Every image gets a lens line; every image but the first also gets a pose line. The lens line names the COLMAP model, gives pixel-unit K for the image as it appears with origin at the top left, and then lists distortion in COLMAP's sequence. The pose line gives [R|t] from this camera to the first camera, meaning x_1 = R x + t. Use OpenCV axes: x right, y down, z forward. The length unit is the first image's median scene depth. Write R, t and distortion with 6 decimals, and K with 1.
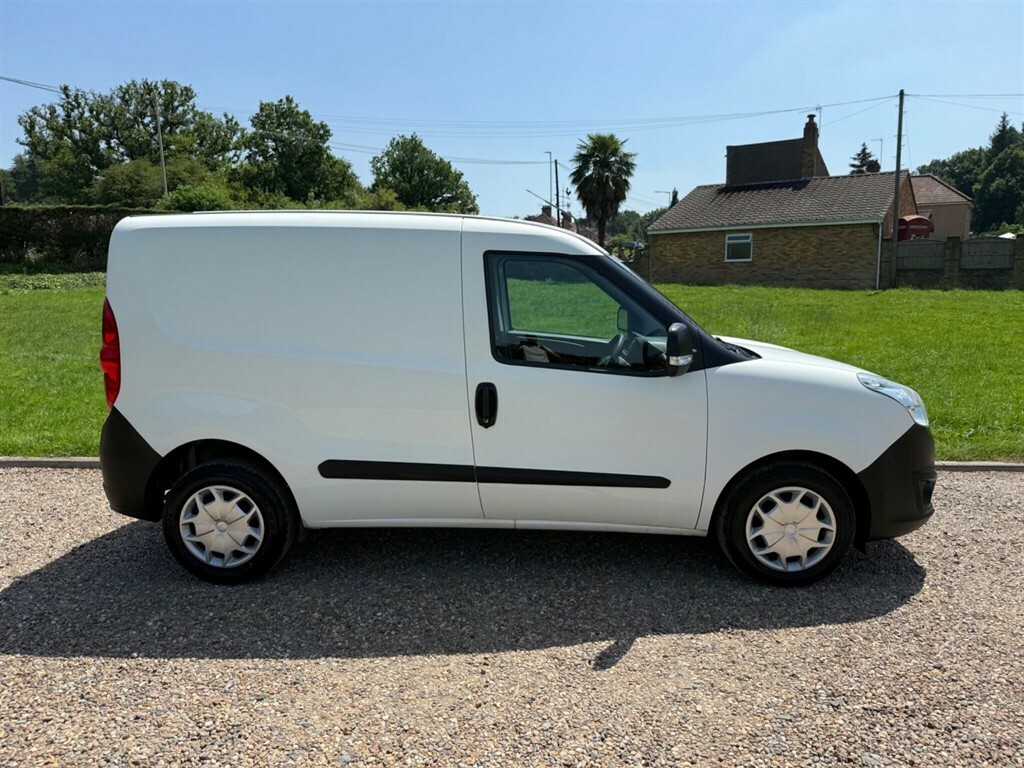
lens RADIAL K [[791.6, 0, 506.8], [0, 791.6, 399.8], [0, 0, 1]] dist [-0.004649, -0.002227]
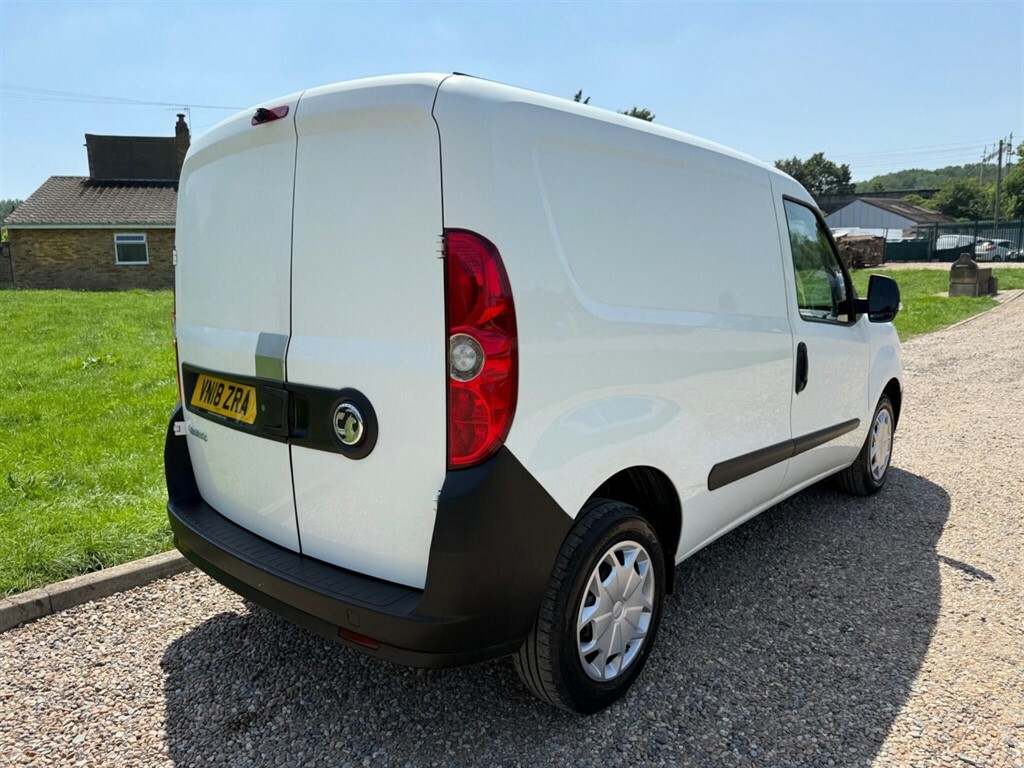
lens RADIAL K [[791.6, 0, 506.8], [0, 791.6, 399.8], [0, 0, 1]] dist [-0.004649, -0.002227]
pose [[0.637688, -0.106965, 0.762832, -0.136305], [0.119346, 0.992073, 0.039343, -0.005988], [-0.760993, 0.065953, 0.645398, 0.102045]]
